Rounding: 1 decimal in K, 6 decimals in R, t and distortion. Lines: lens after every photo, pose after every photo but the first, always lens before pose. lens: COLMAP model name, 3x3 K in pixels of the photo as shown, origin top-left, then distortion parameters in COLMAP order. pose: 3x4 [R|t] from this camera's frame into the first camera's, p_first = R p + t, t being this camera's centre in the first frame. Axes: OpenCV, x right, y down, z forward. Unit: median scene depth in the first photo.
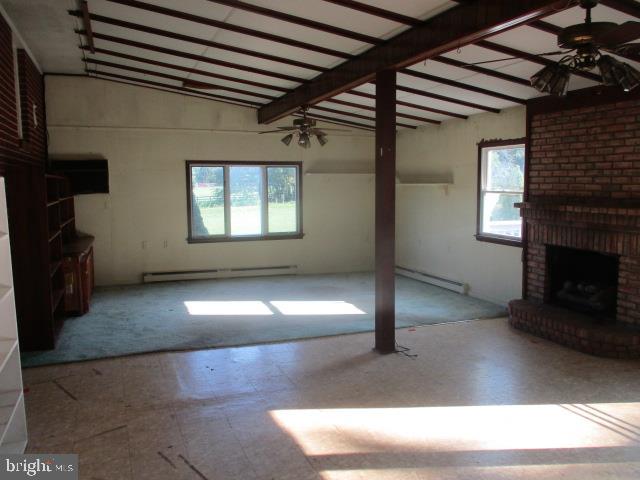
lens RADIAL K [[540.0, 0, 323.9], [0, 540.0, 239.4], [0, 0, 1]] dist [-0.008783, 0.000277]
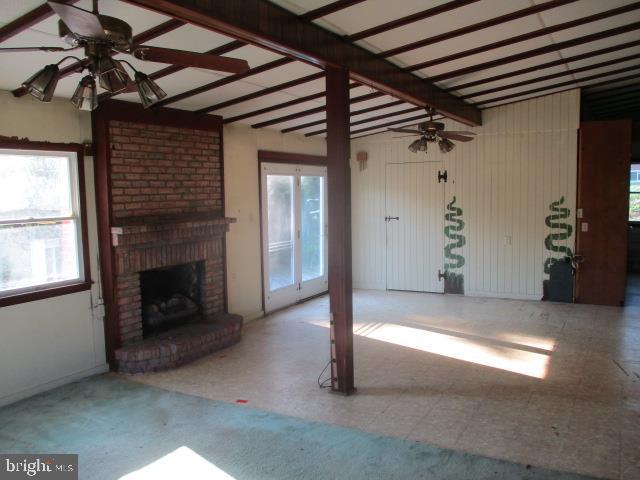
lens RADIAL K [[540.0, 0, 325.0], [0, 540.0, 240.3], [0, 0, 1]] dist [-0.008783, 0.000277]
pose [[-0.619154, -0.056496, 0.783234, -0.483654], [0.110646, 0.981181, 0.158242, -0.154375], [-0.777435, 0.184638, -0.601251, 1.352602]]
